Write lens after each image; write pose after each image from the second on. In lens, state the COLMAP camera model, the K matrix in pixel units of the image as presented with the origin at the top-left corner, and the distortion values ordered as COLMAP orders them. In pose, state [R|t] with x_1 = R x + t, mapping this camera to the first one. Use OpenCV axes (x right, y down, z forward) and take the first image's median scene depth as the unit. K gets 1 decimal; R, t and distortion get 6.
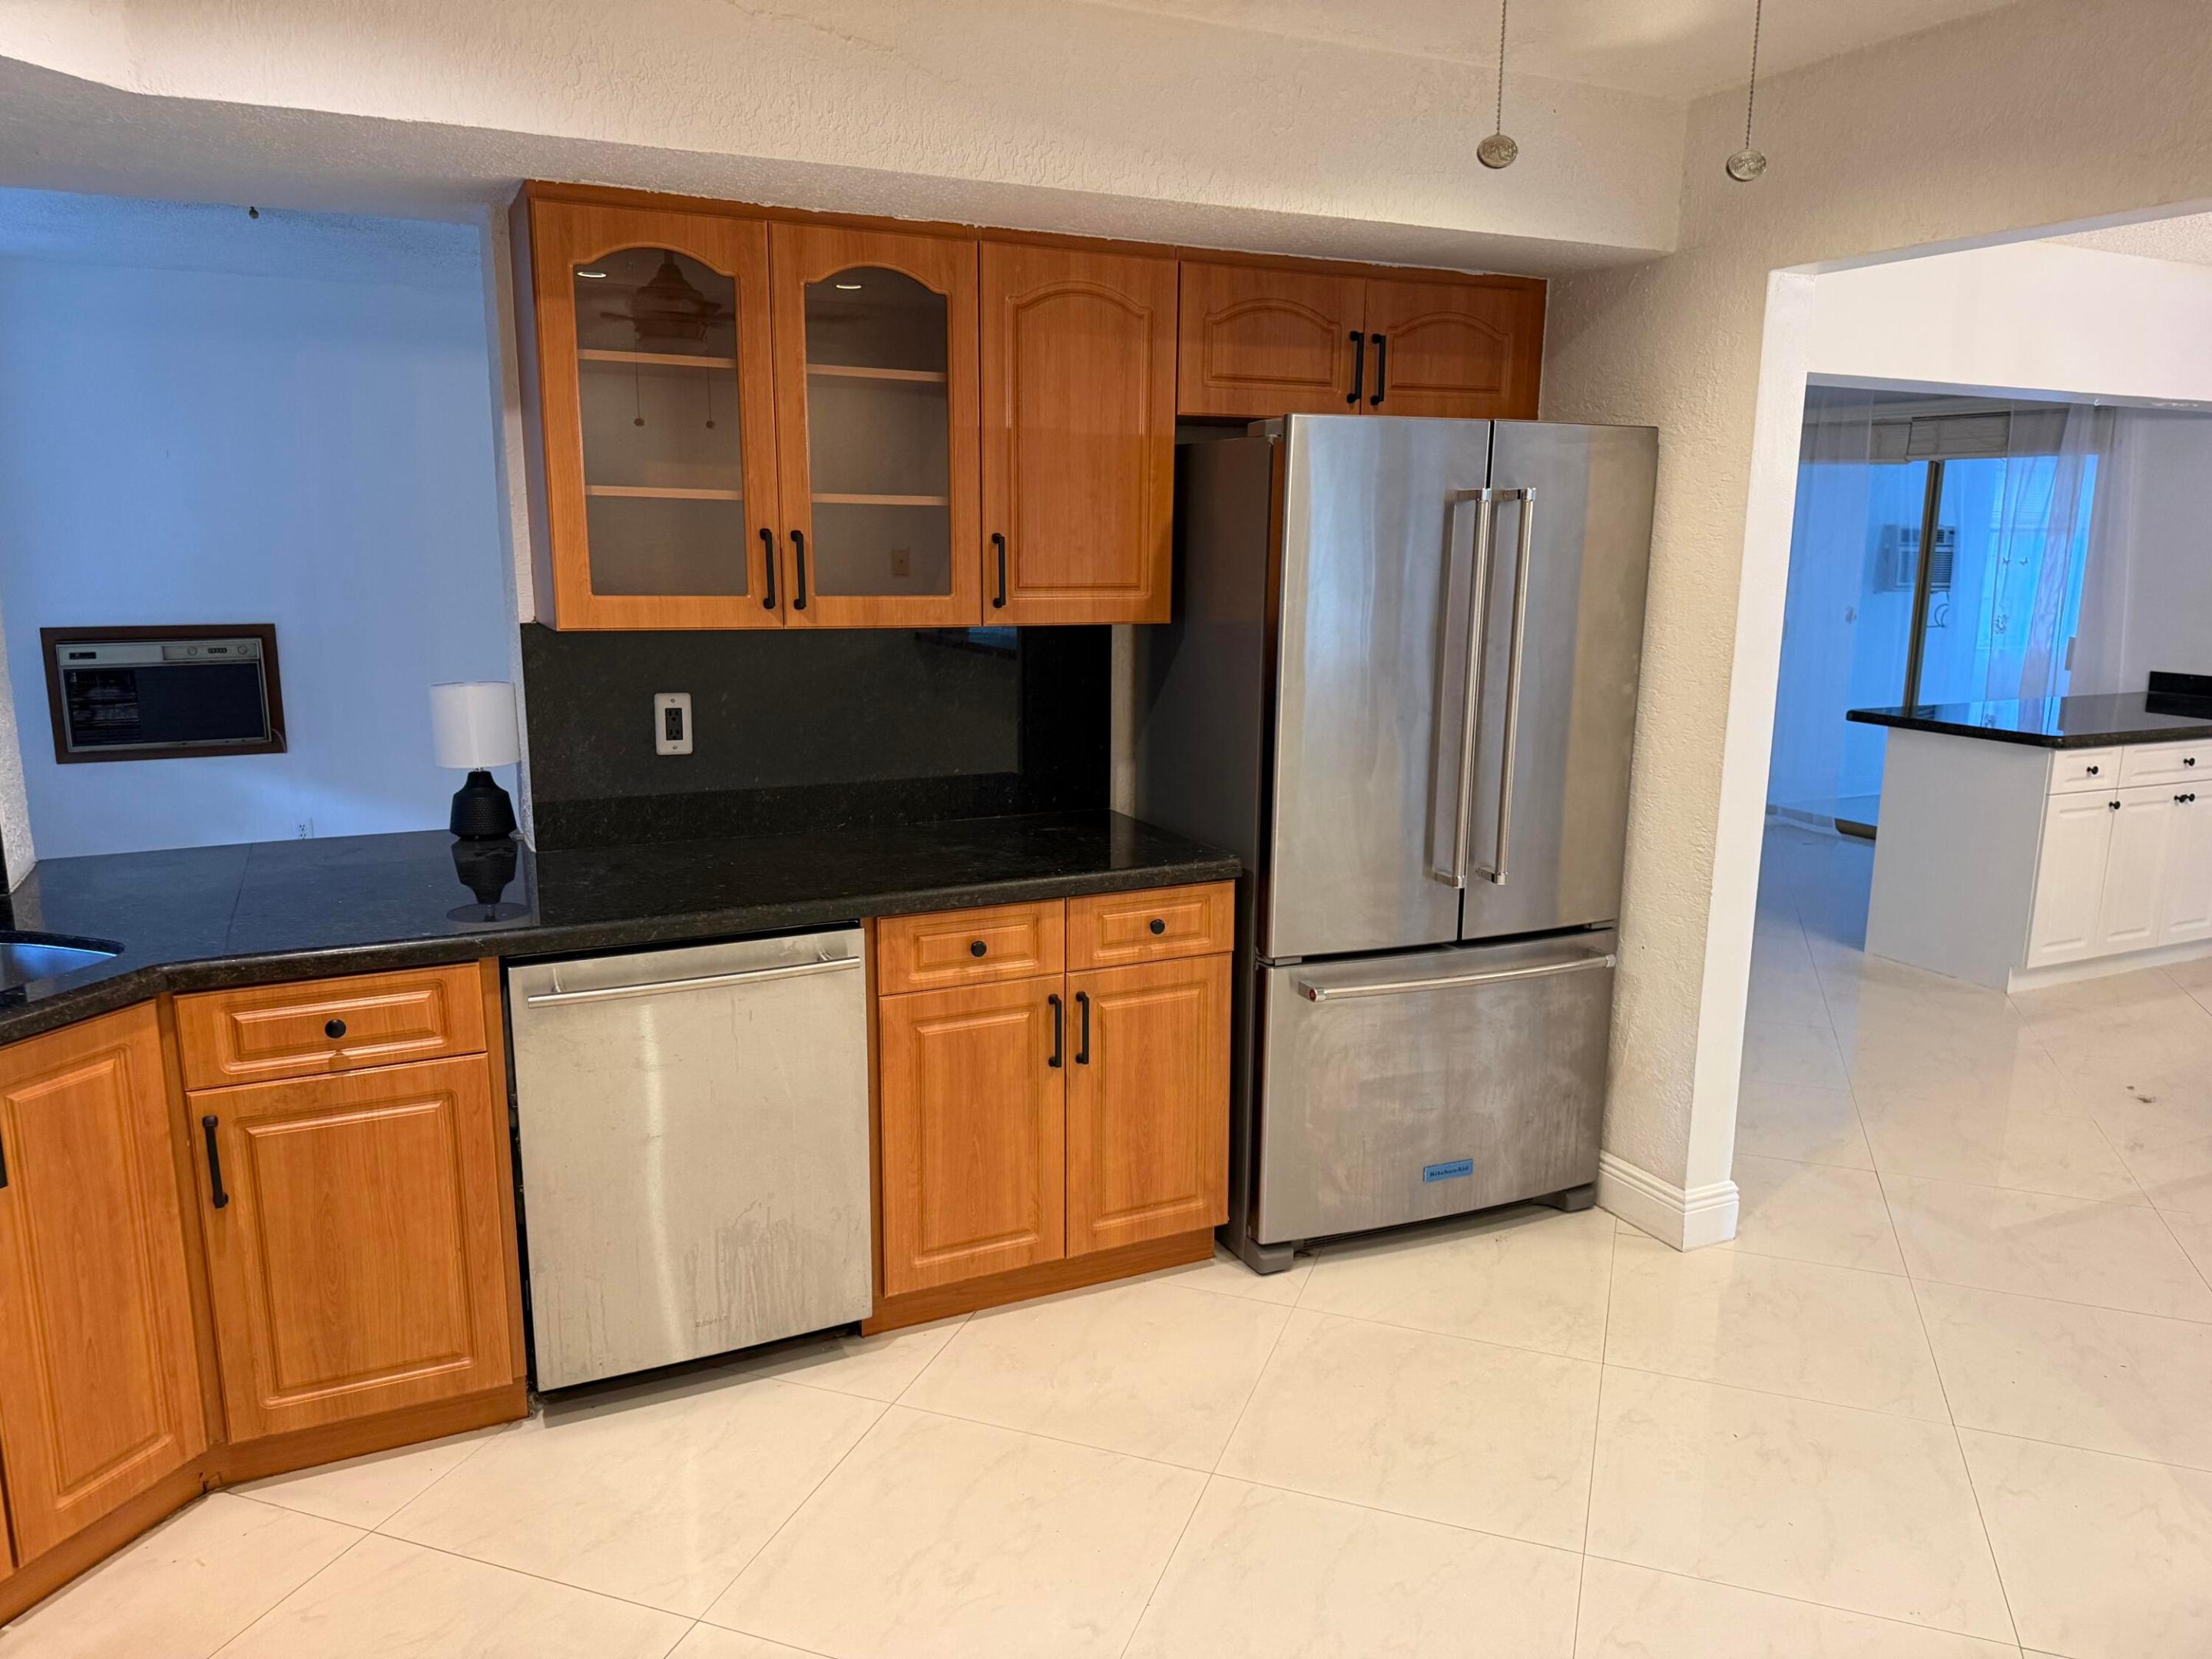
lens RADIAL K [[1551.5, 0, 1116.3], [0, 1551.5, 834.7], [0, 0, 1]] dist [0.071157, -0.097928]
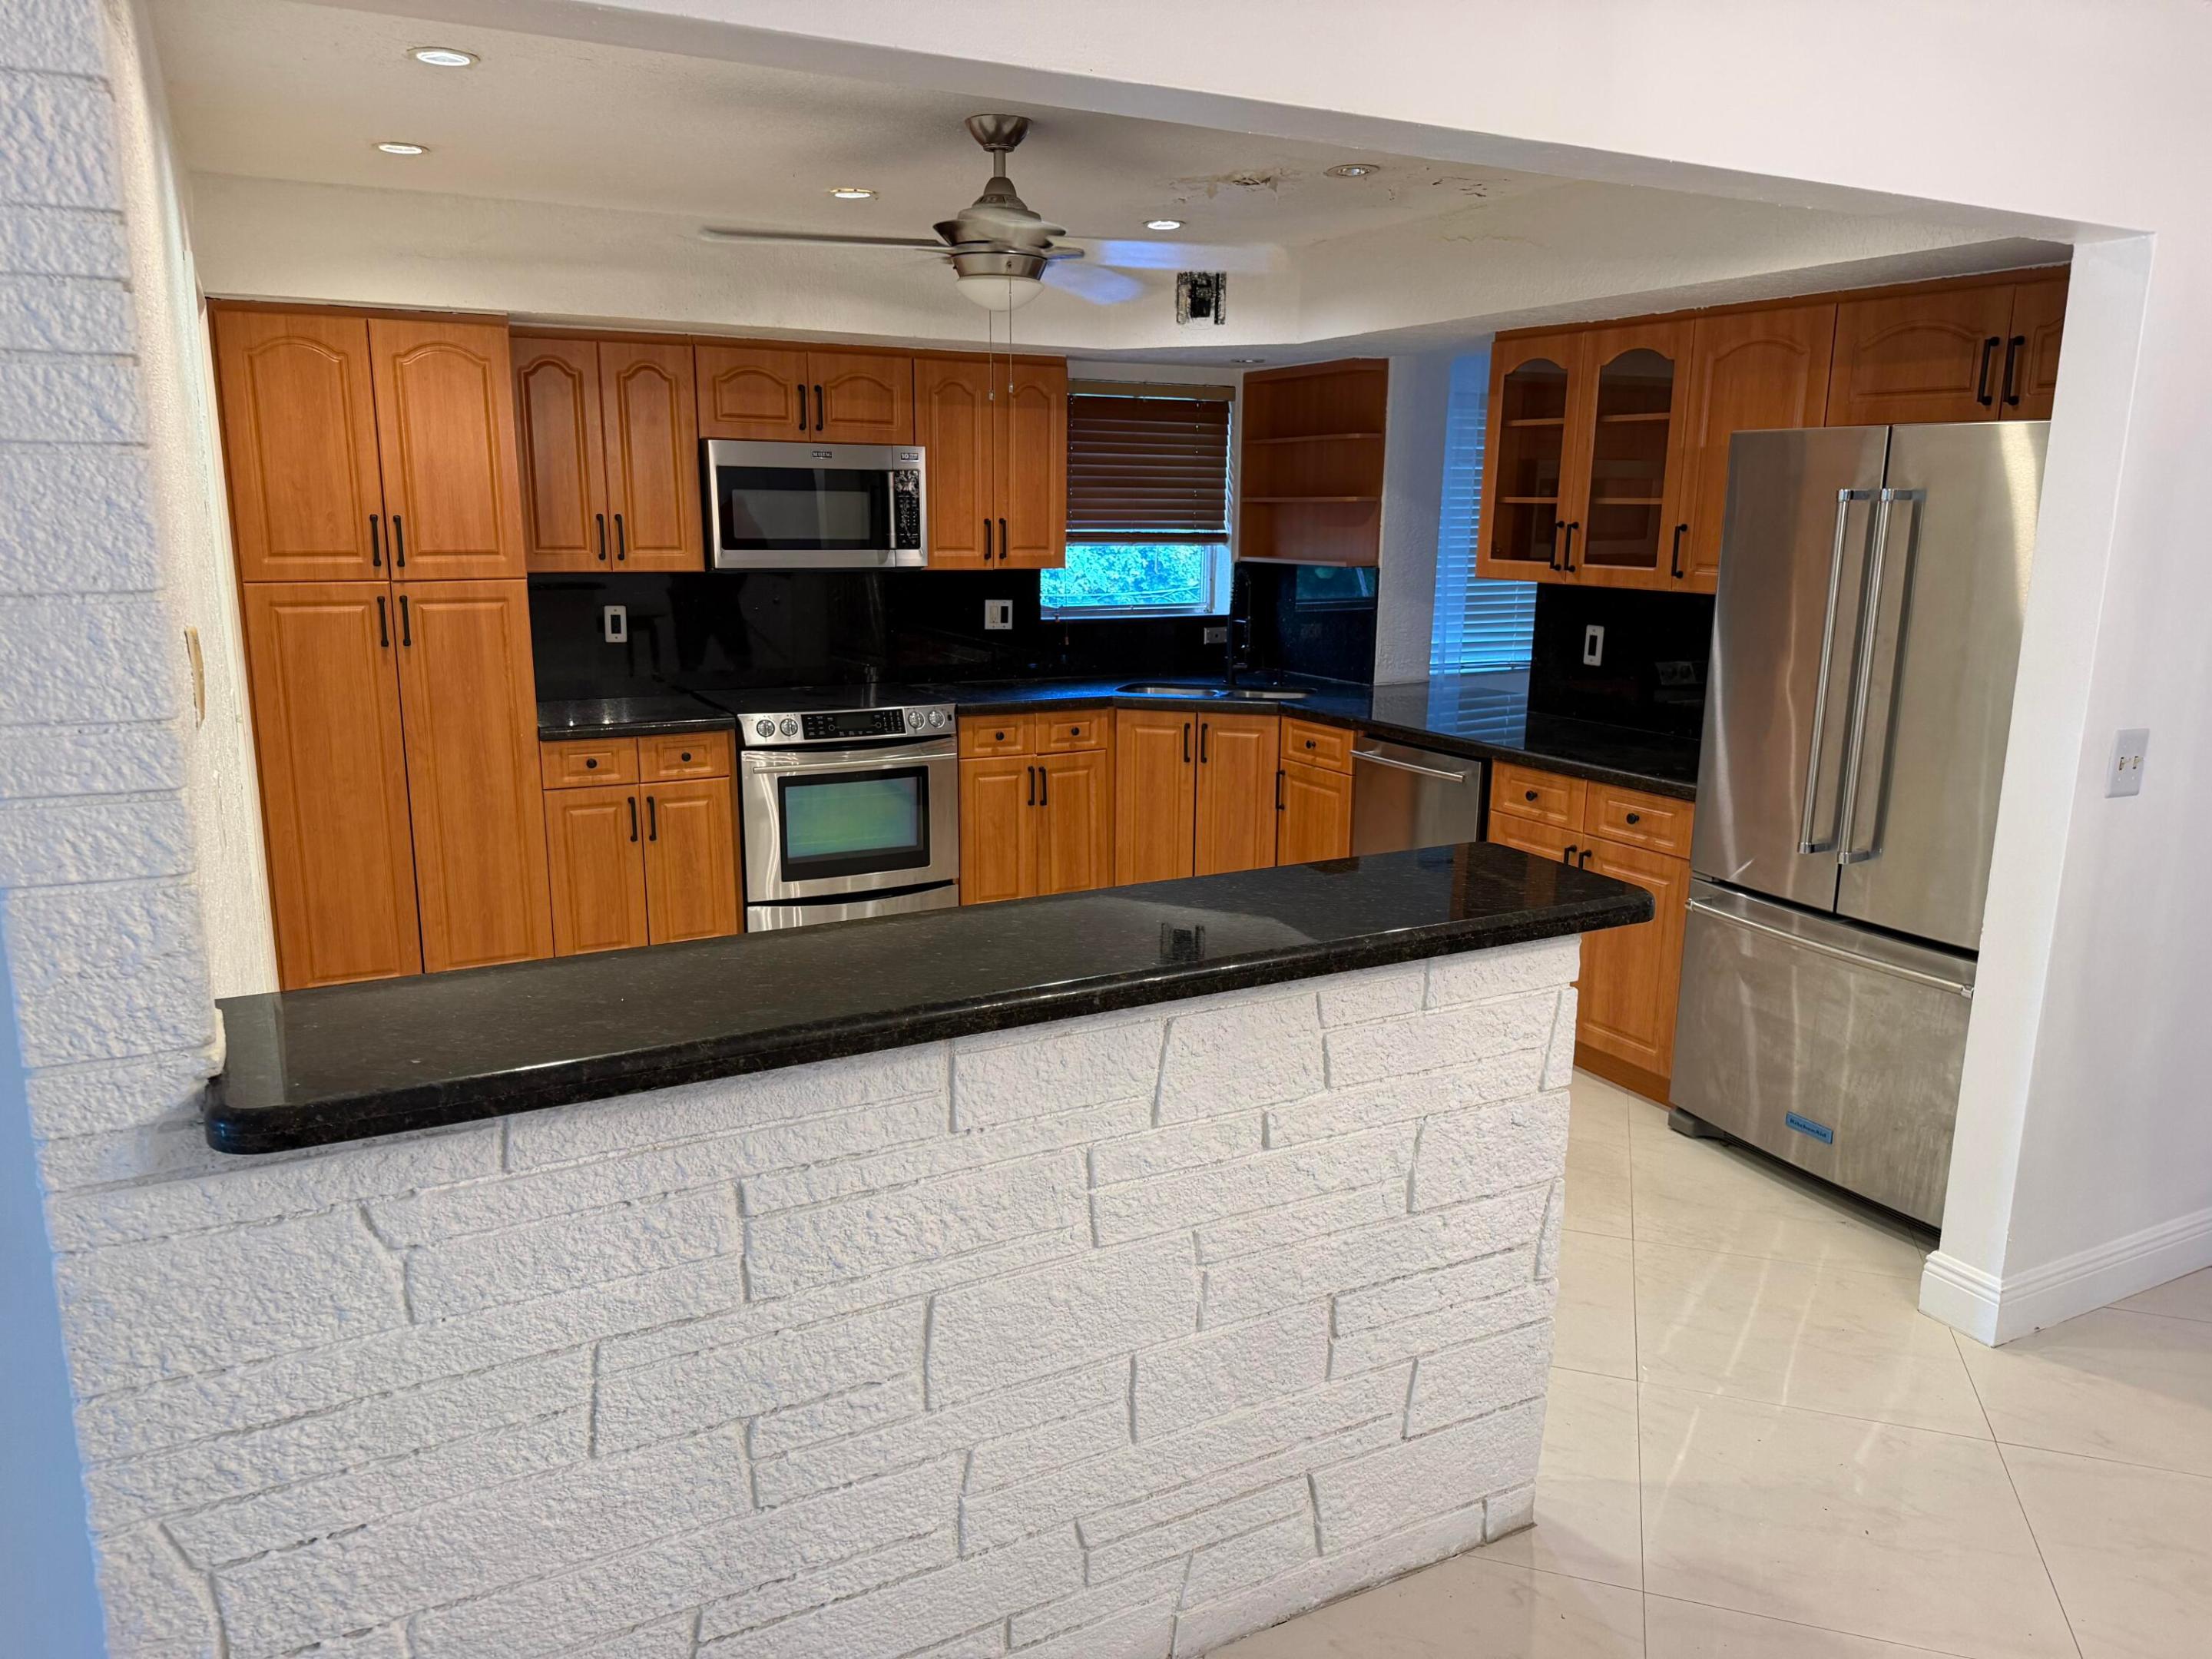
lens RADIAL K [[1551.5, 0, 1107.9], [0, 1551.5, 846.4], [0, 0, 1]] dist [0.071157, -0.097928]
pose [[0.029414, 0.207943, -0.977699, 1.295762], [-0.206161, 0.958354, 0.197627, -0.088457], [0.978076, 0.195750, 0.071059, 0.449331]]
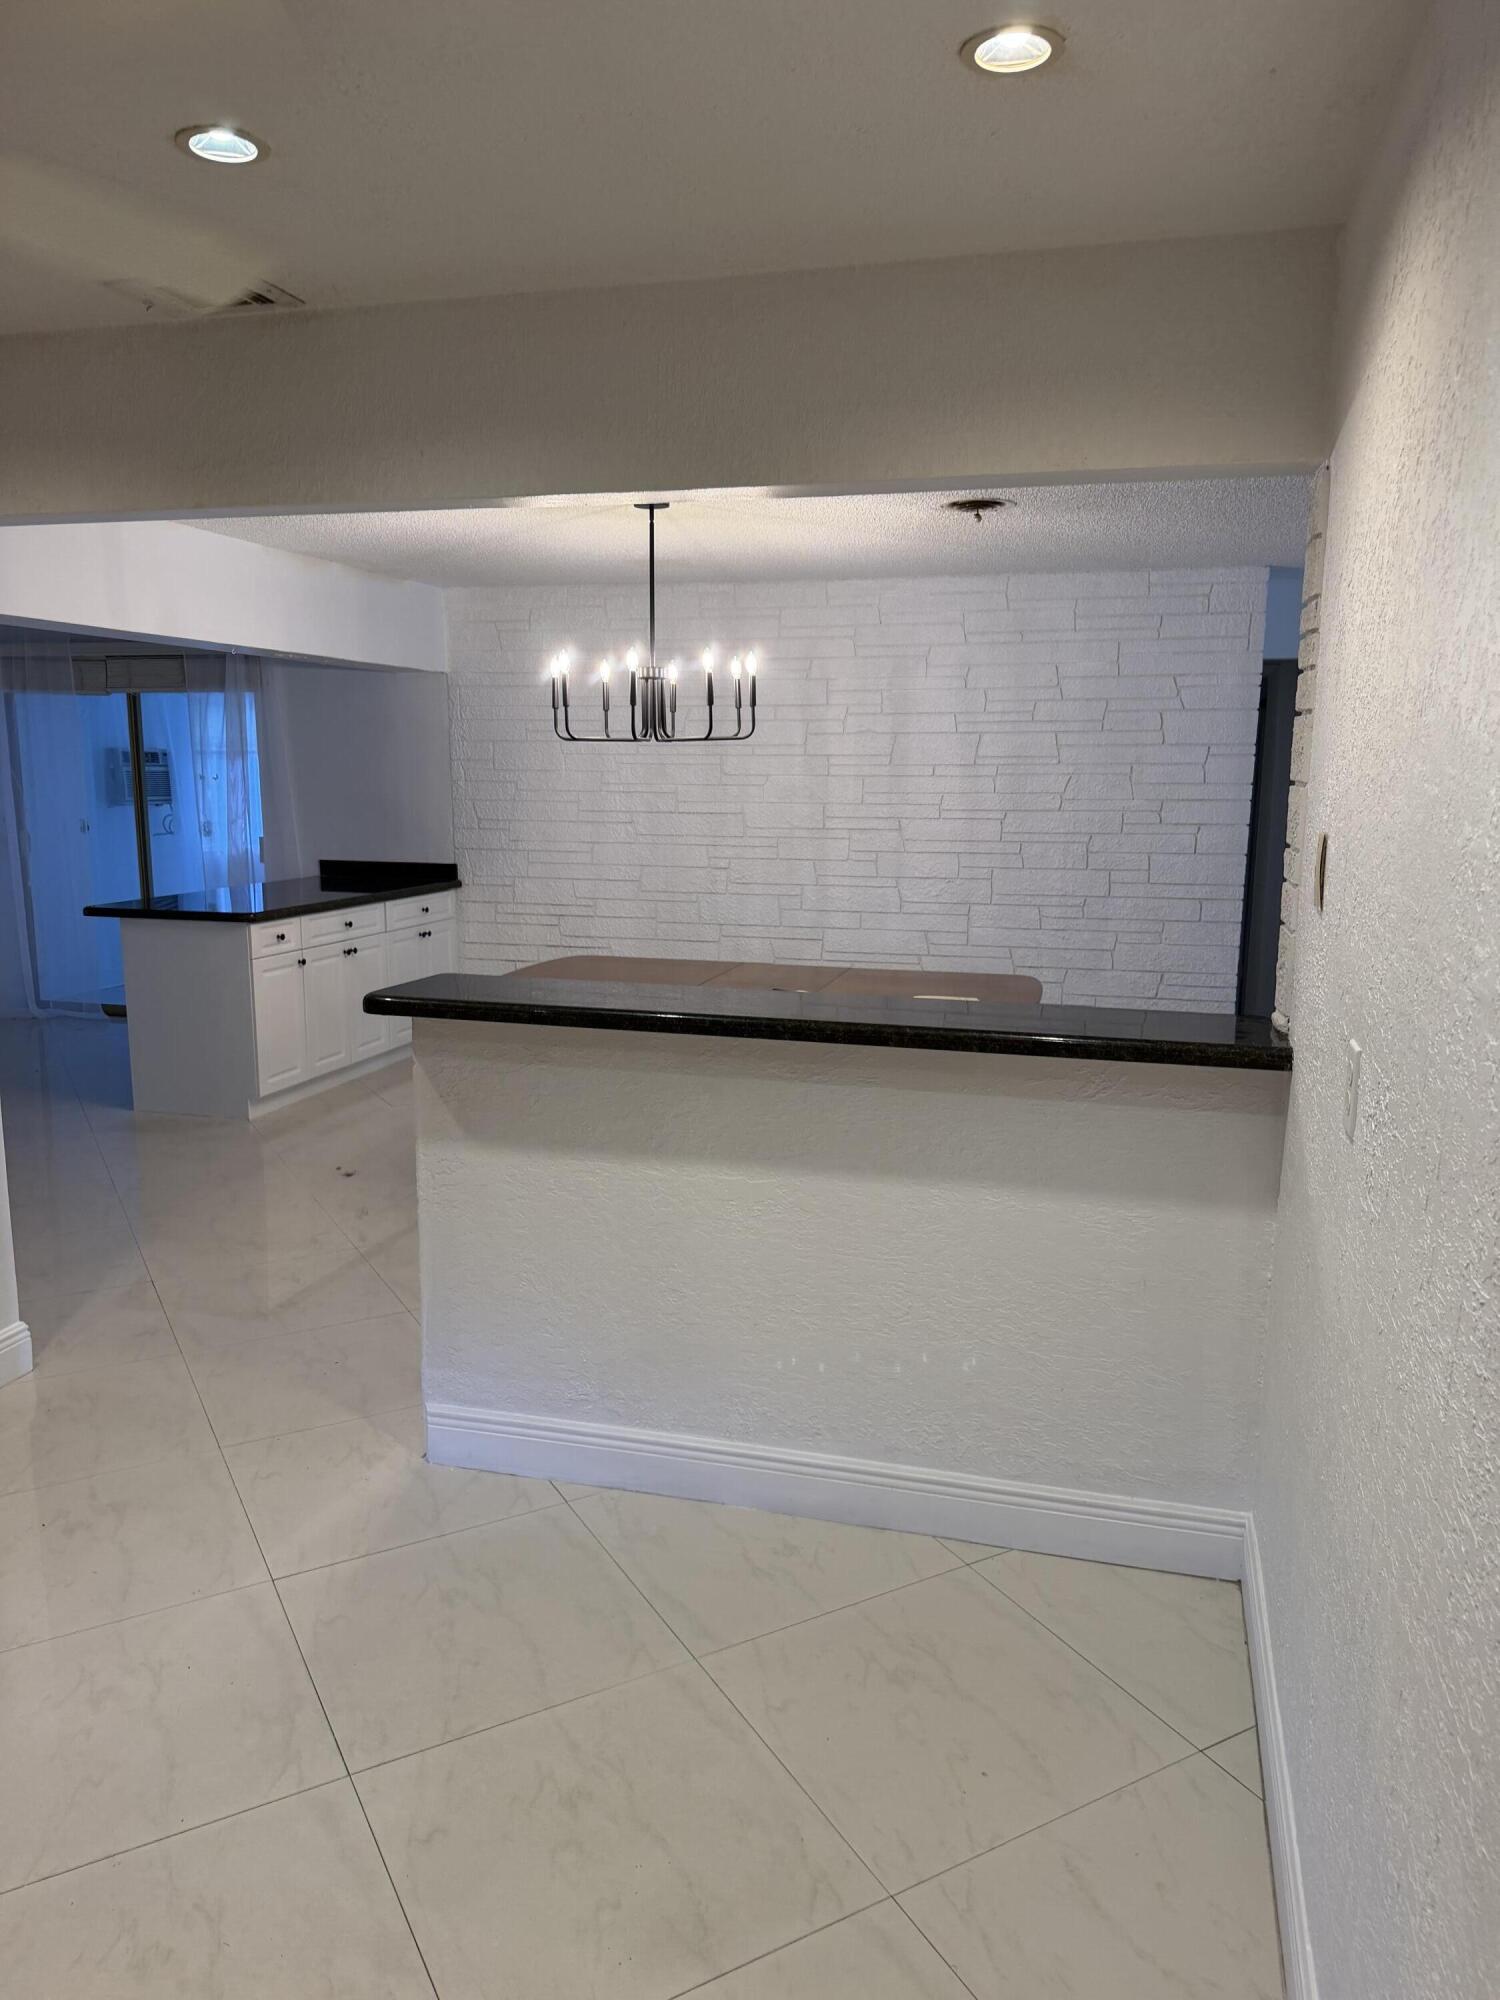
lens RADIAL K [[1402.8, 0, 764.6], [0, 1402.8, 1018.4], [0, 0, 1]] dist [0.071157, -0.097928]
pose [[0.653978, -0.142319, 0.743007, 0.012366], [0.147542, 0.987280, 0.059245, 0.024266], [-0.741987, 0.070879, 0.666657, -0.112390]]
